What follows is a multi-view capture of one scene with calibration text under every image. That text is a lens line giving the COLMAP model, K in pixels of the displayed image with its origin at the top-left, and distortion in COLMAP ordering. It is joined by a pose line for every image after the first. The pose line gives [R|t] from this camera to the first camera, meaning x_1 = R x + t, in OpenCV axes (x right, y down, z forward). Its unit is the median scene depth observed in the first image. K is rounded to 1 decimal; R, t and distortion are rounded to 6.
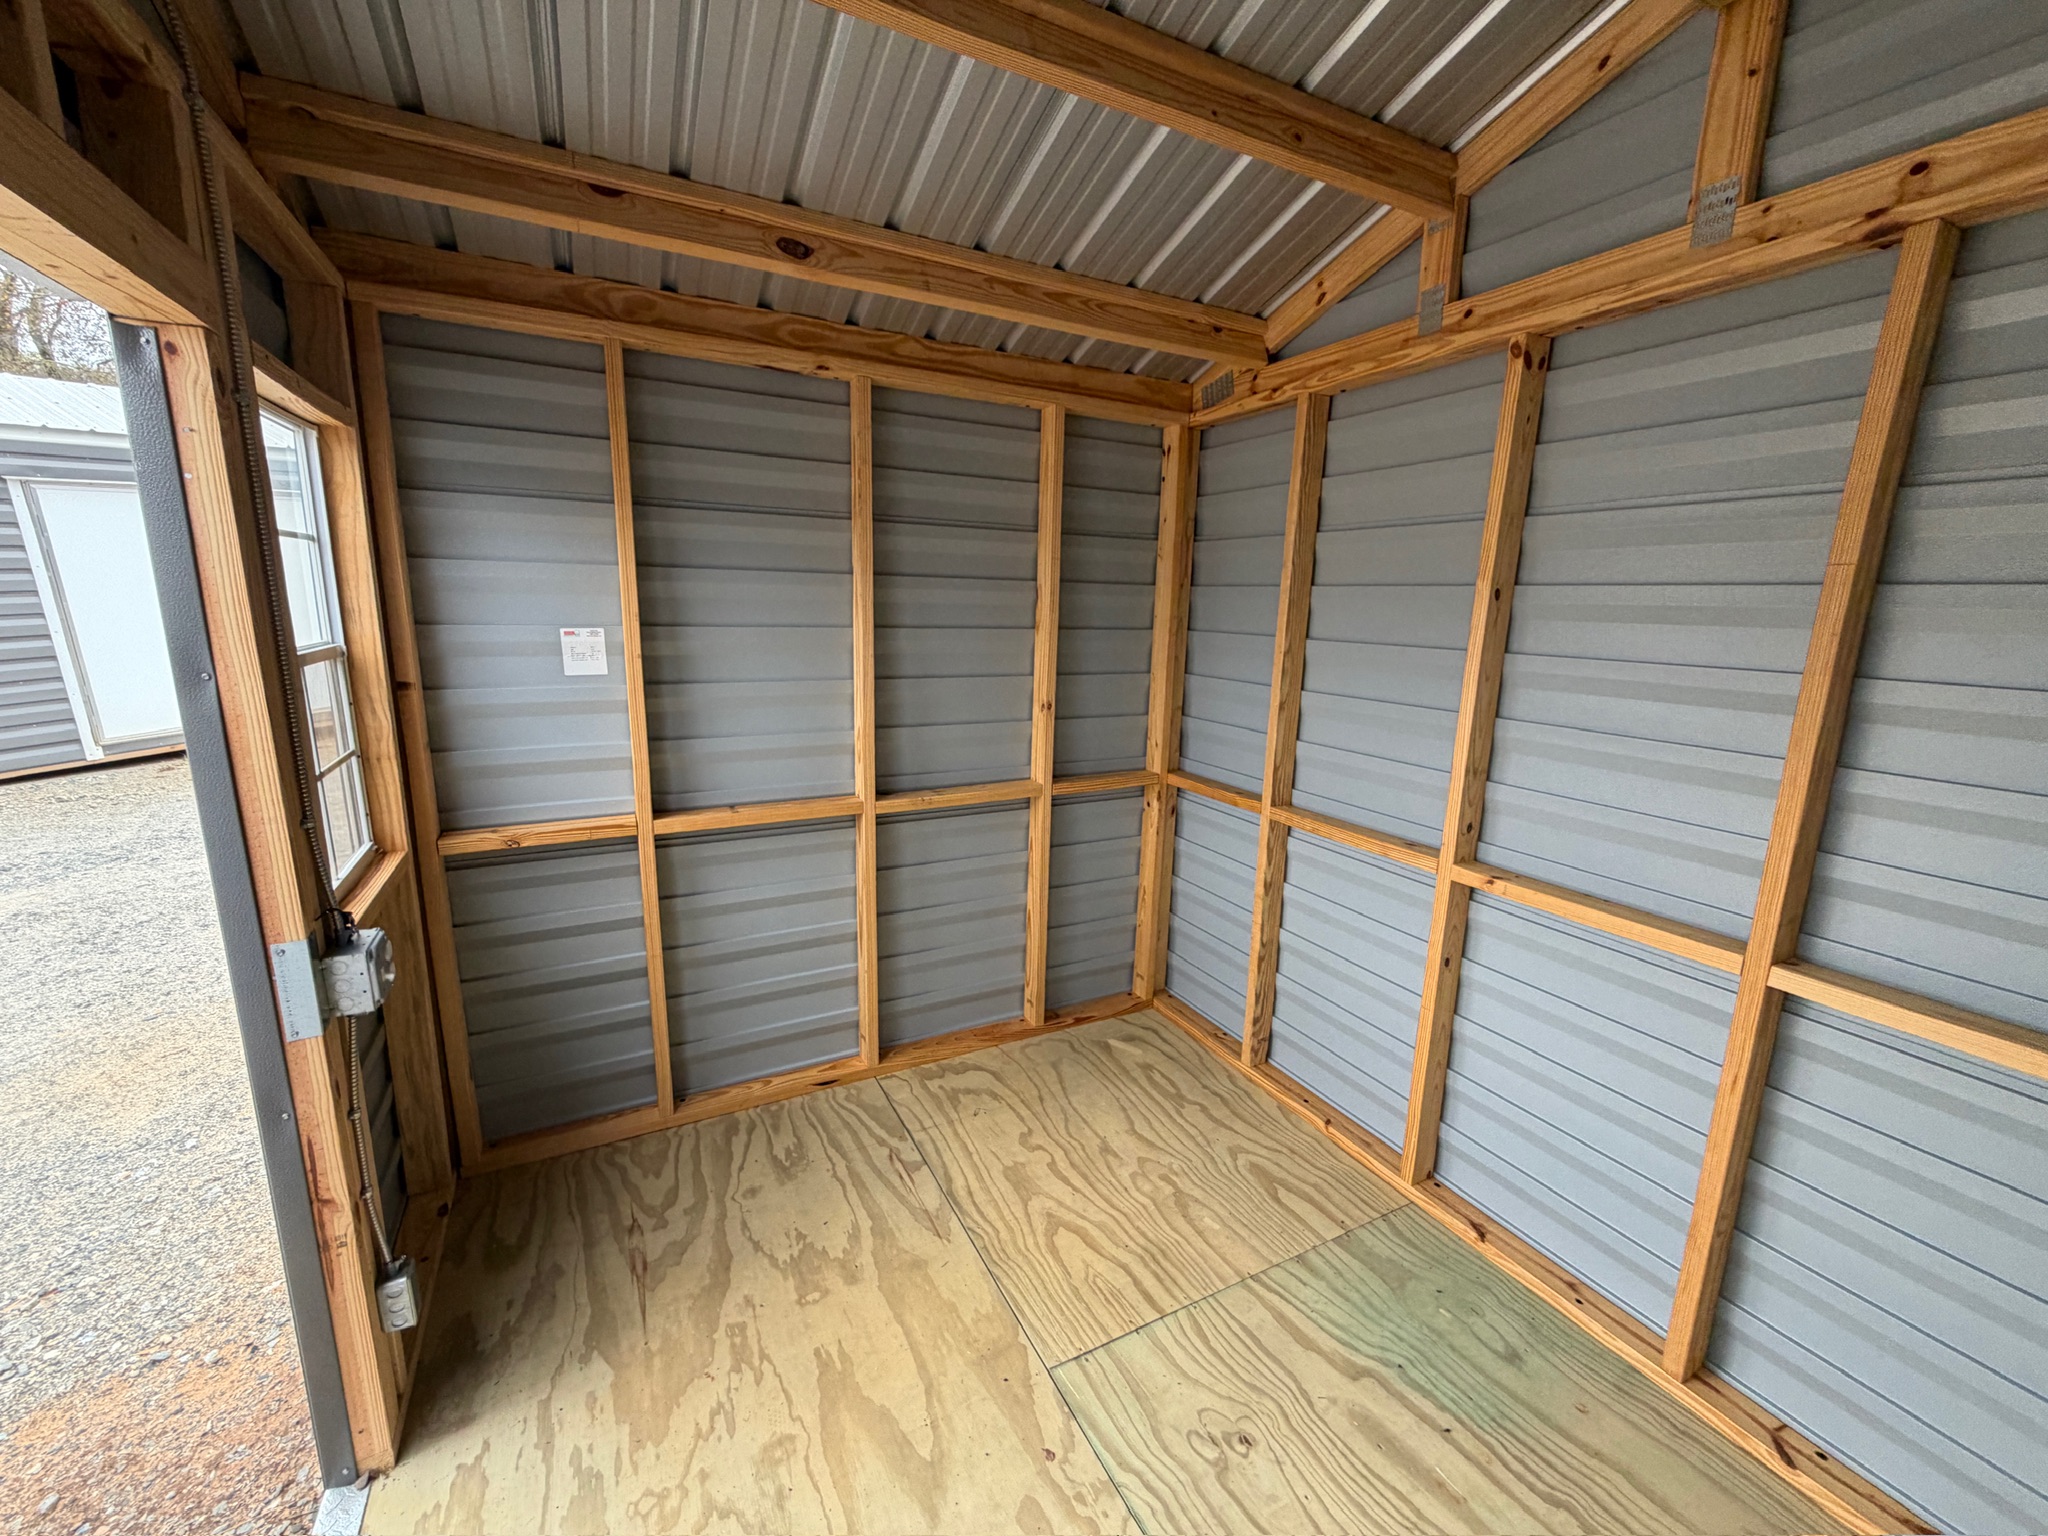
lens RADIAL K [[809.9, 0, 1019.9], [0, 809.9, 767.8], [0, 0, 1]] dist [-0.000078, 0.000037]
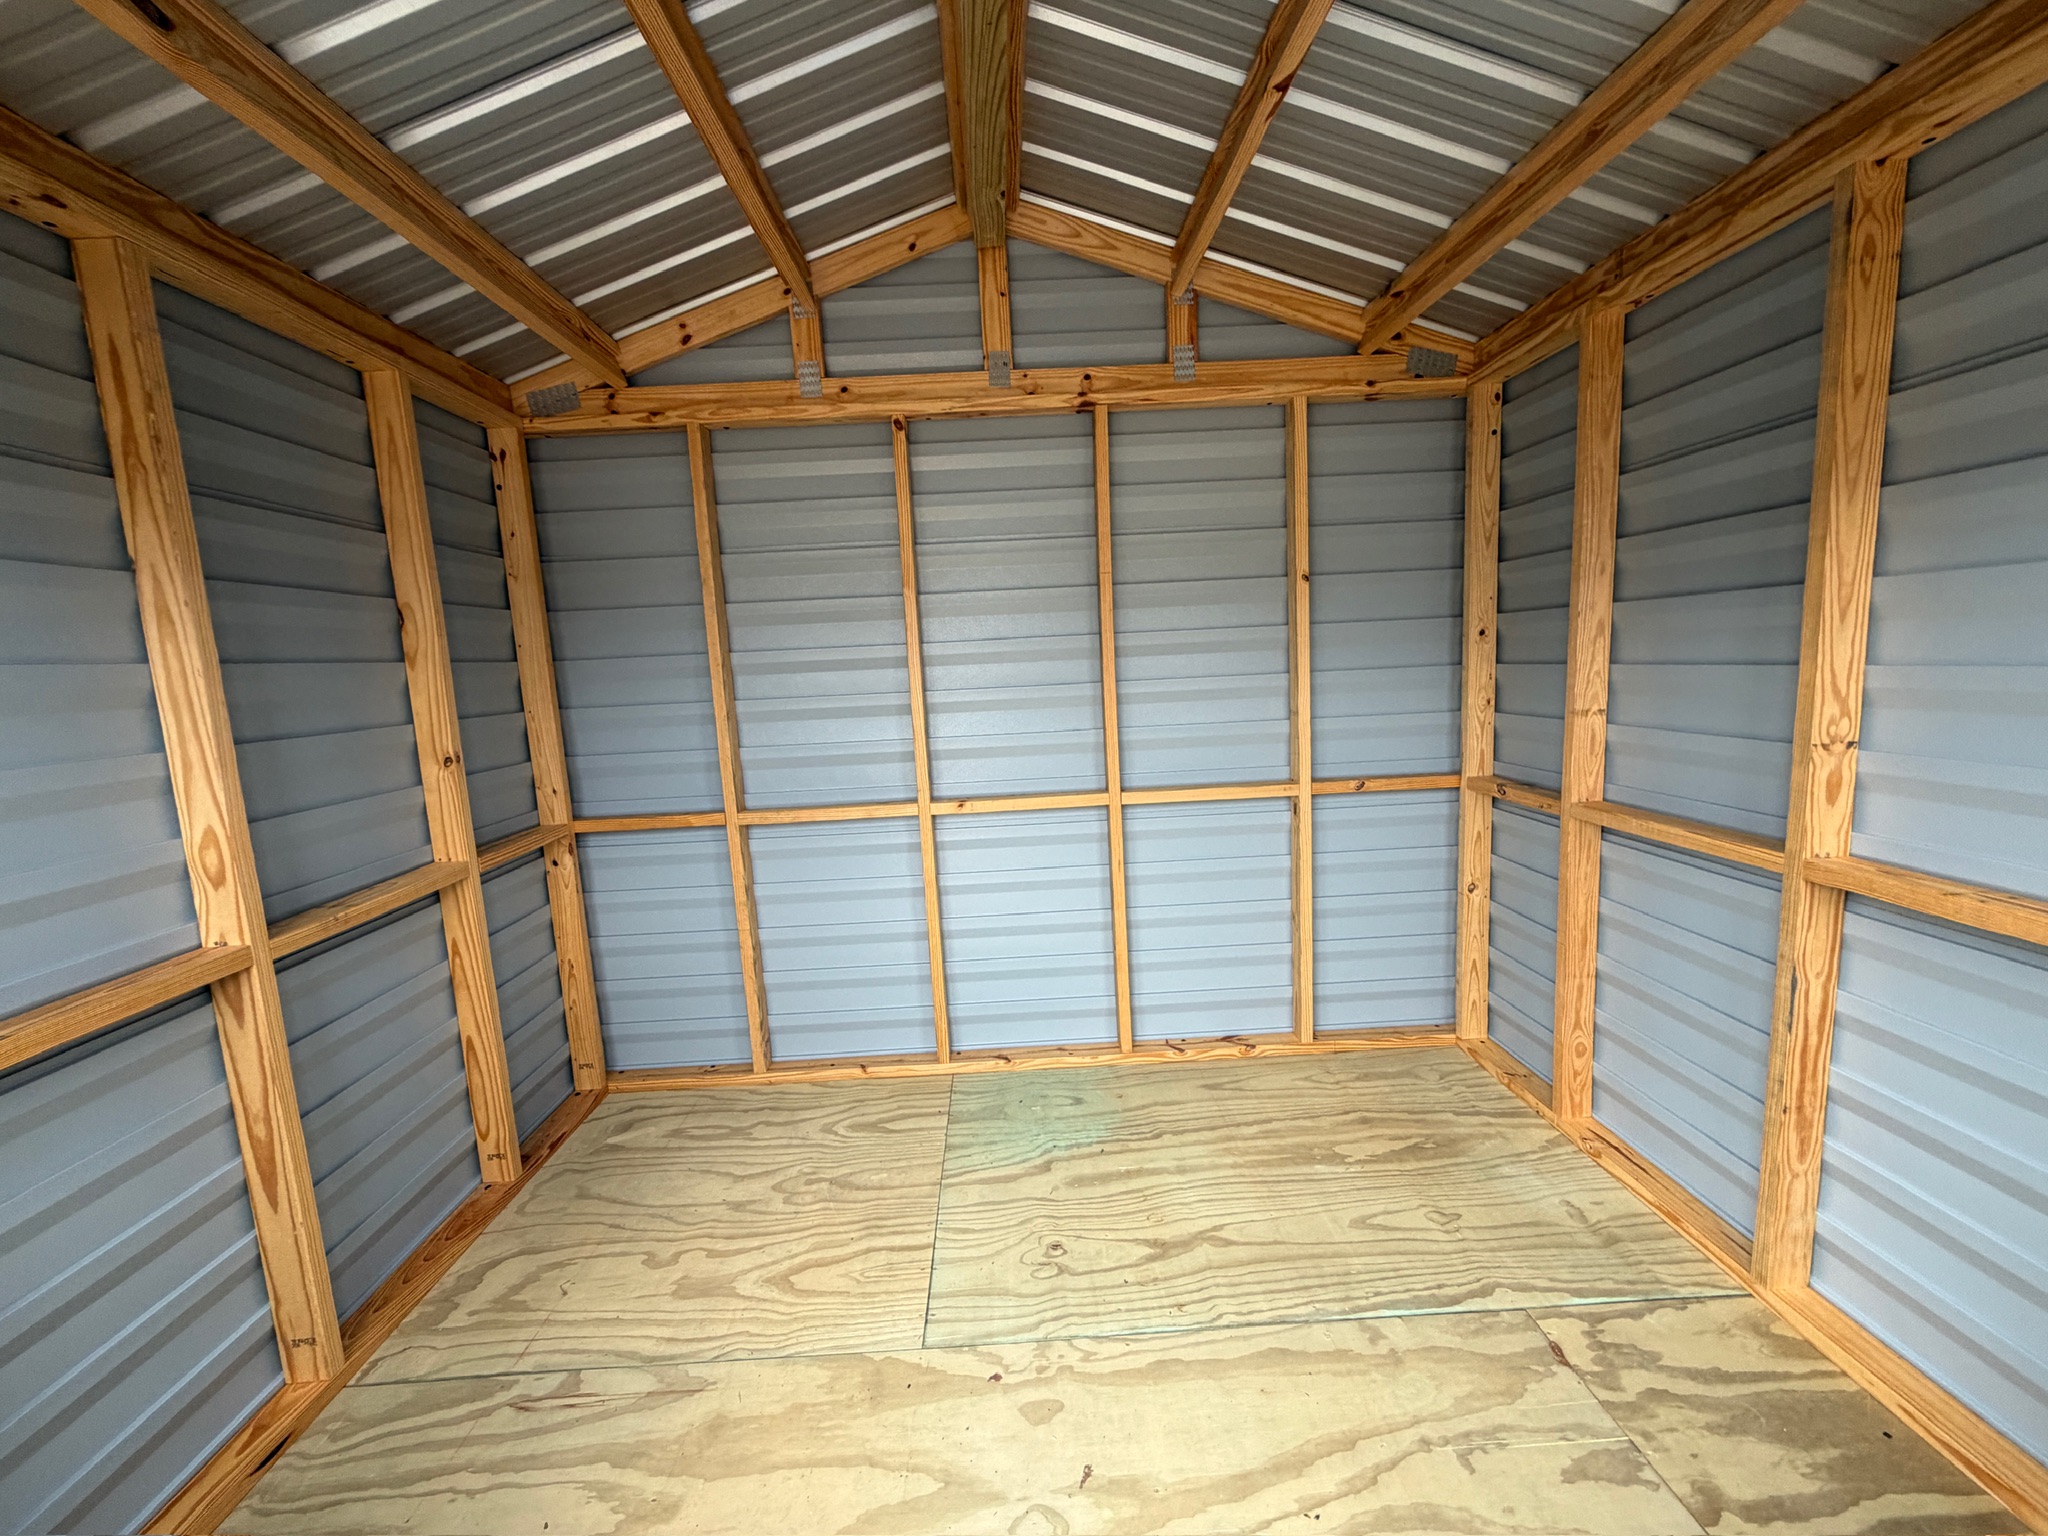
lens RADIAL K [[809.9, 0, 1014.5], [0, 809.9, 768.4], [0, 0, 1]] dist [-0.000078, 0.000037]
pose [[0.440757, -0.165224, 0.882289, -0.482373], [0.238448, 0.969150, 0.062371, 0.013229], [-0.865376, 0.182889, 0.466557, 0.220117]]
